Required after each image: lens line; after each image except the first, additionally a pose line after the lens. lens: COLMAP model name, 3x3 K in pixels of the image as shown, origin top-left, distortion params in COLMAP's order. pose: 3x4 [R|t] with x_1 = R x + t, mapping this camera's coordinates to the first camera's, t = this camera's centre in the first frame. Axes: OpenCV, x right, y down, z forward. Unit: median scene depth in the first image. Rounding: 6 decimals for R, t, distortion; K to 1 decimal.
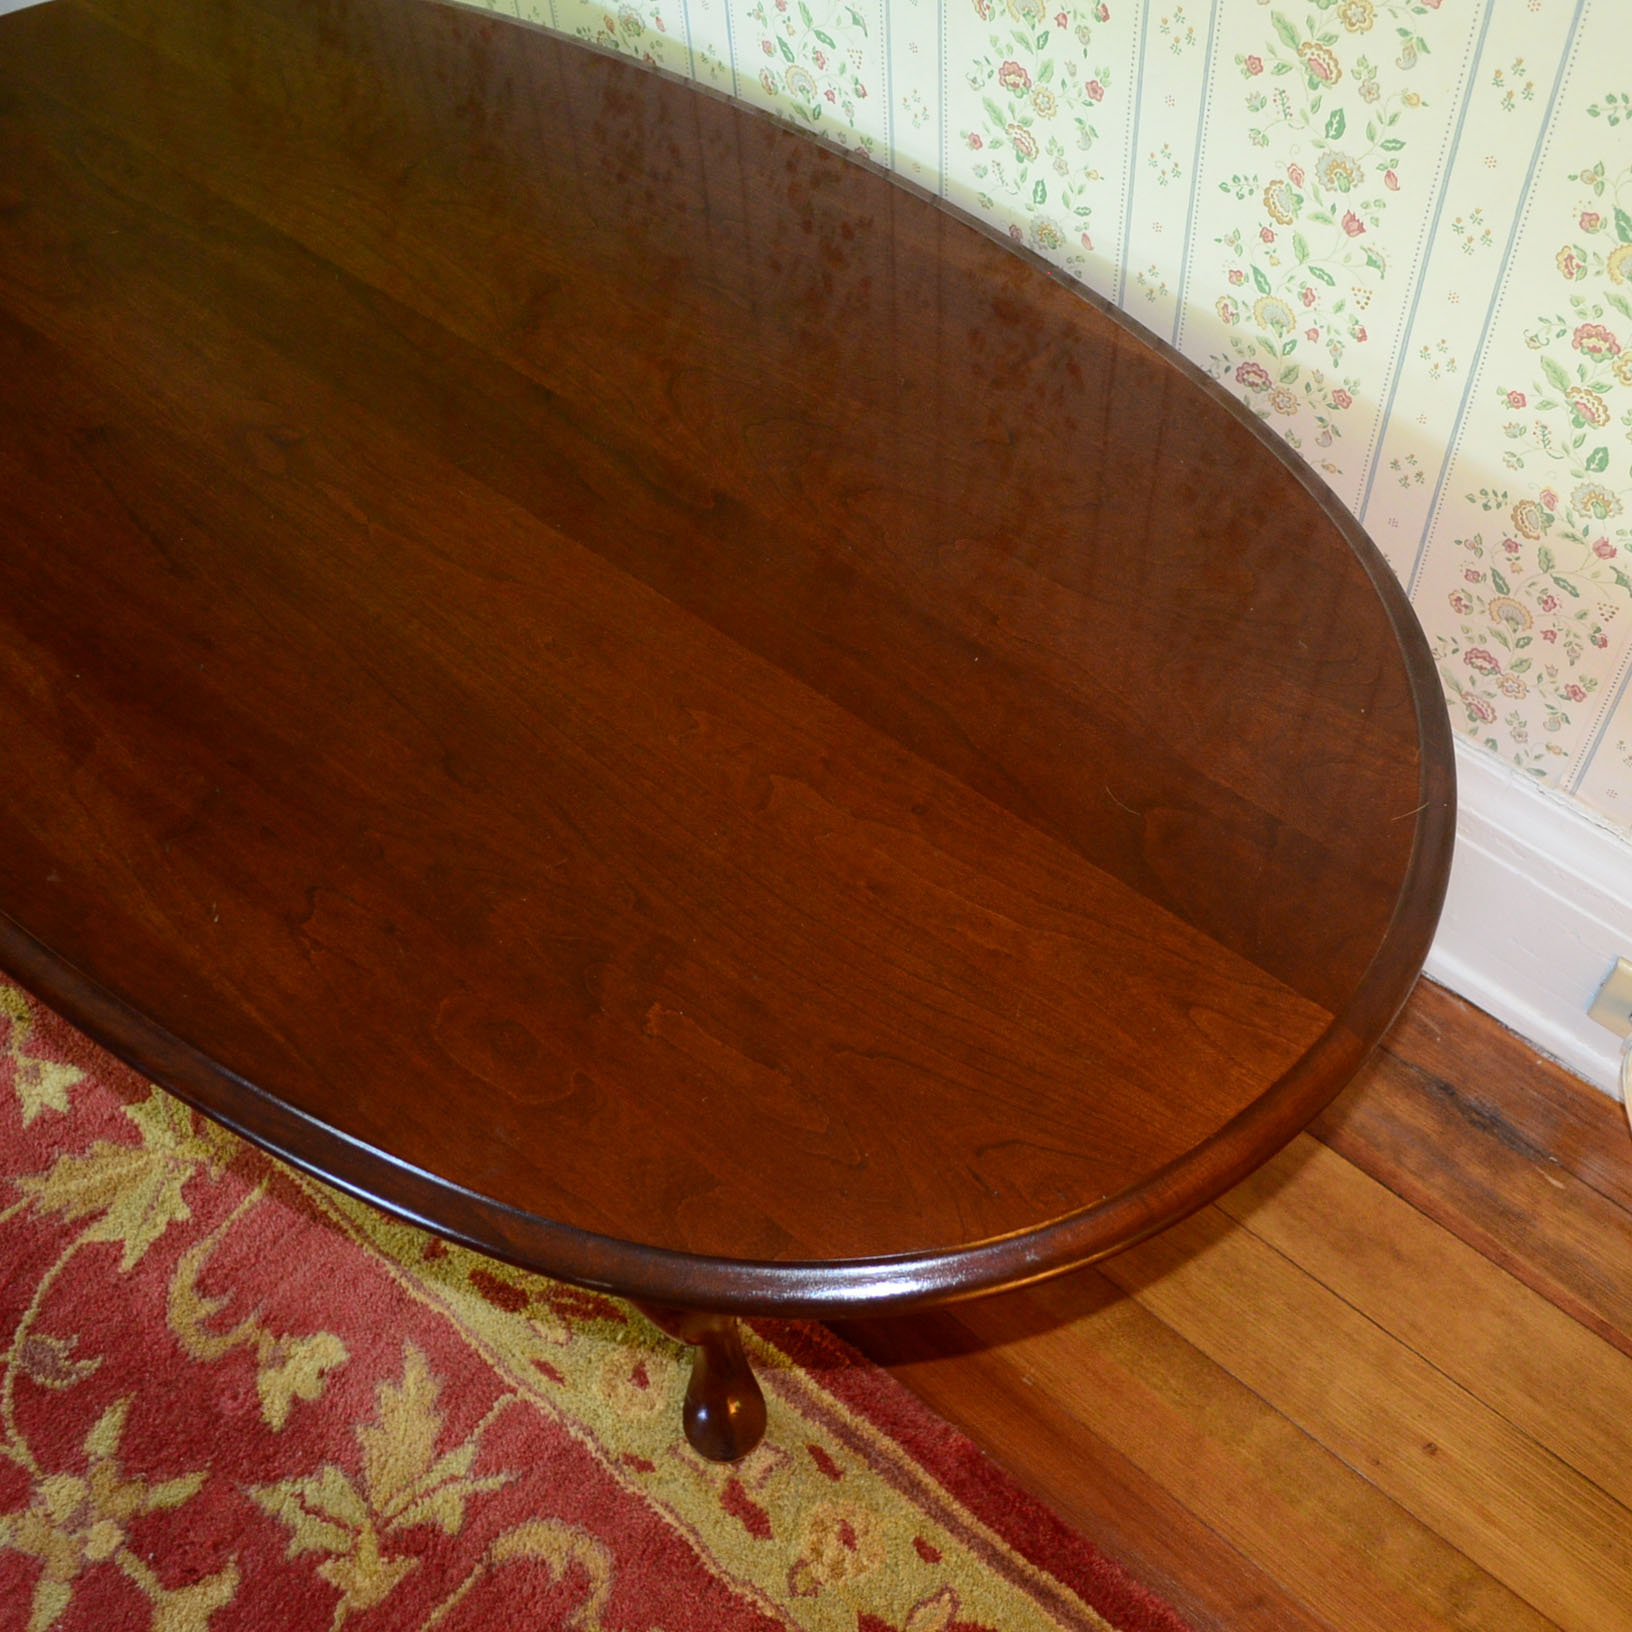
lens RADIAL K [[1907.3, 0, 820.9], [0, 1907.3, 825.2], [0, 0, 1]] dist [-0.011454, -0.002948]
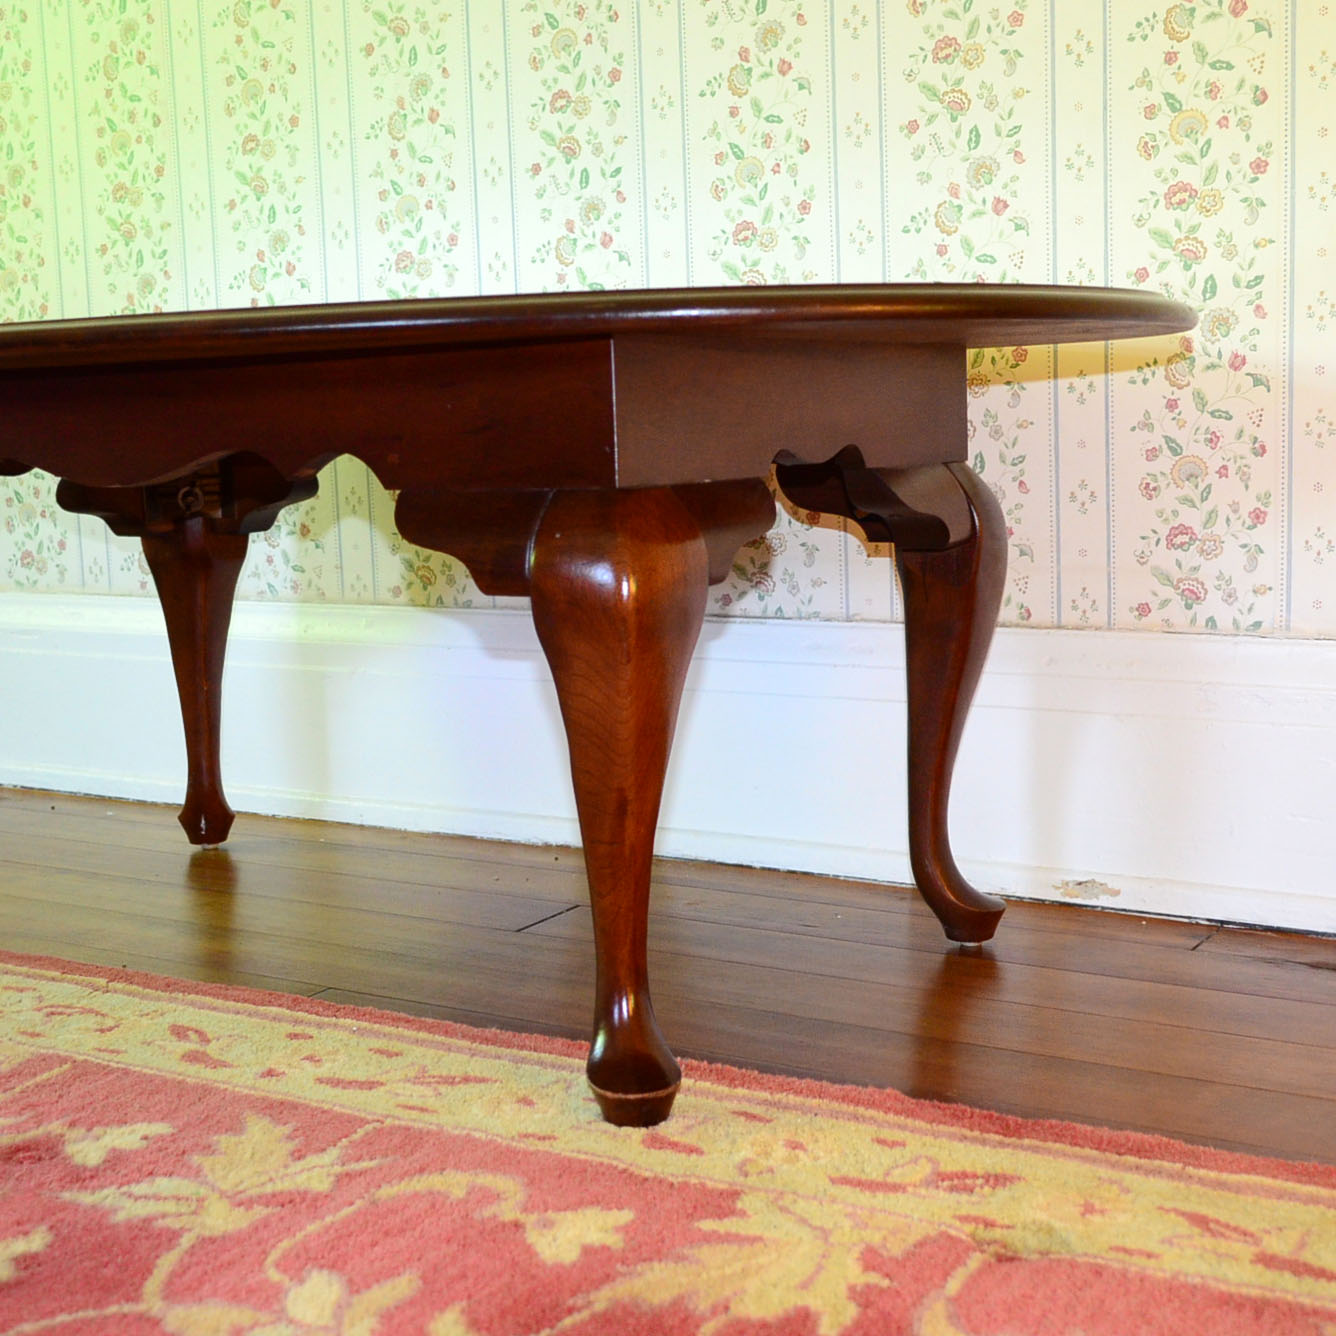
lens RADIAL K [[2027.9, 0, 668.0], [0, 2027.9, 668.0], [0, 0, 1]] dist [-0.009664, -0.050459]
pose [[0.986650, 0.003764, 0.162810, -0.202232], [0.119409, 0.663078, -0.738965, 0.944778], [-0.110737, 0.748541, 0.653776, 0.257616]]
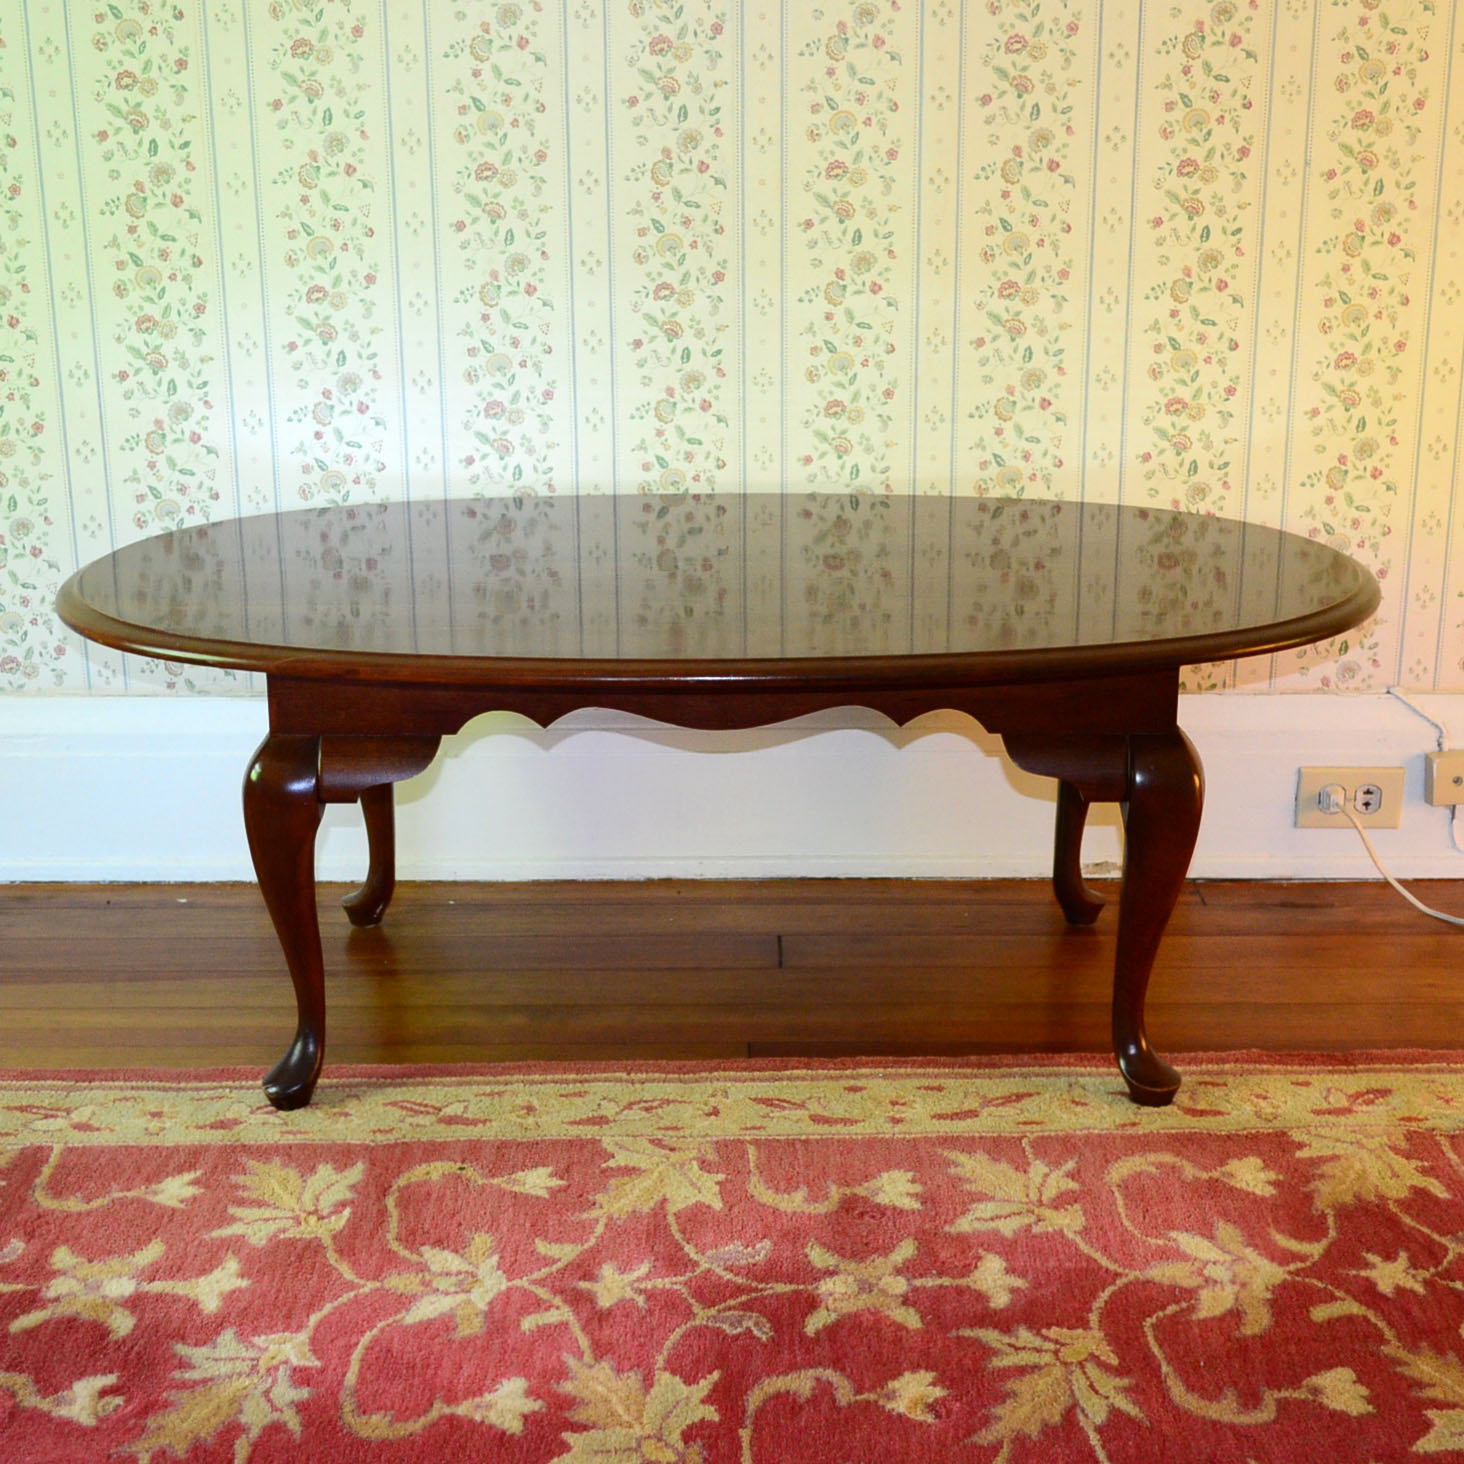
lens RADIAL K [[2272.1, 0, 745.1], [0, 2272.1, 715.7], [0, 0, 1]] dist [-0.013478, -0.023884]
pose [[0.742825, -0.142239, 0.654201, -1.463553], [0.528970, 0.723663, -0.443287, 0.764505], [-0.410368, 0.675337, 0.612795, -0.121443]]
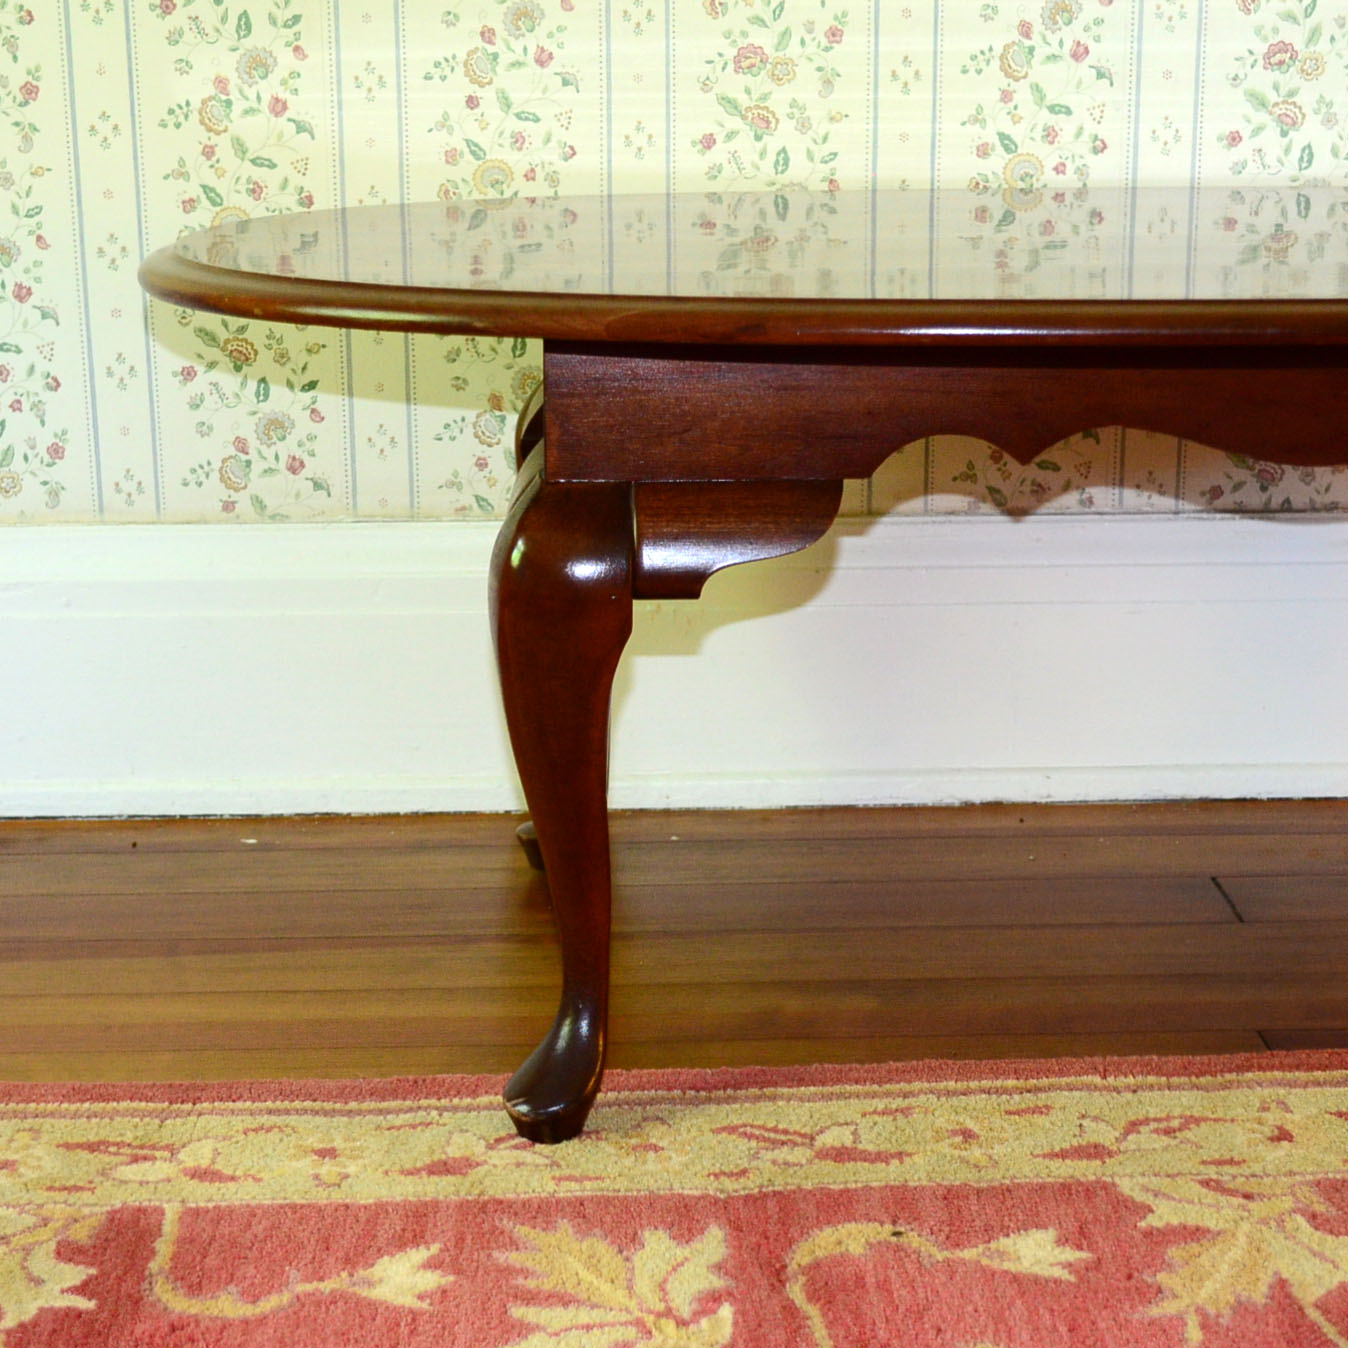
lens RADIAL K [[2631.4, 0, 644.3], [0, 2631.4, 720.8], [0, 0, 1]] dist [-0.020847, 0.047739]
pose [[0.728198, -0.137520, 0.671428, -1.356334], [0.544763, 0.710605, -0.445279, 0.420820], [-0.415886, 0.690021, 0.592377, 0.480466]]
